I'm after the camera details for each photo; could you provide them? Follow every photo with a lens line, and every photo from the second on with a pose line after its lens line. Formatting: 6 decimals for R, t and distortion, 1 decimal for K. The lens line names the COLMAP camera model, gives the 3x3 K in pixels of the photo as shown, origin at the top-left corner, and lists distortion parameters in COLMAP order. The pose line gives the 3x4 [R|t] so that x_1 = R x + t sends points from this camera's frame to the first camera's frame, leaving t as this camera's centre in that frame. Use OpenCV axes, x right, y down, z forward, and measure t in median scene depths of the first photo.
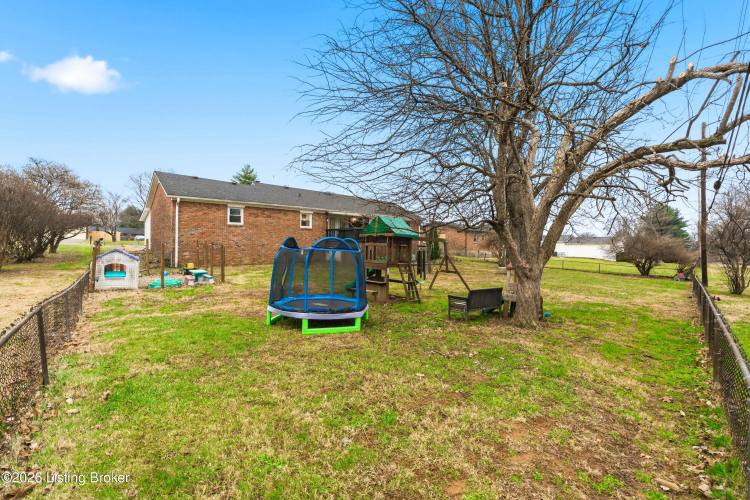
lens RADIAL K [[342.0, 0, 376.4], [0, 342.0, 250.4], [0, 0, 1]] dist [-0.002319, -0.000094]
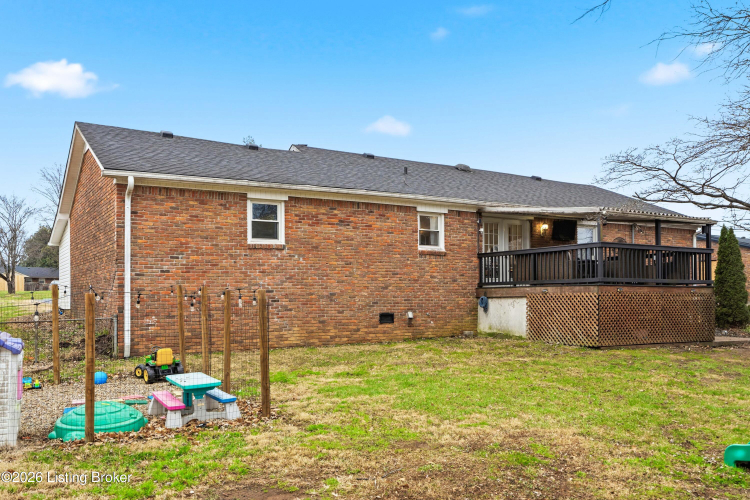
lens RADIAL K [[674.7, 0, 372.4], [0, 674.7, 288.2], [0, 0, 1]] dist [0.023432, -0.004375]
pose [[0.984631, -0.016686, -0.173846, -0.159361], [0.012824, 0.999646, -0.023314, -0.005734], [0.174174, 0.020726, 0.984497, 0.263162]]
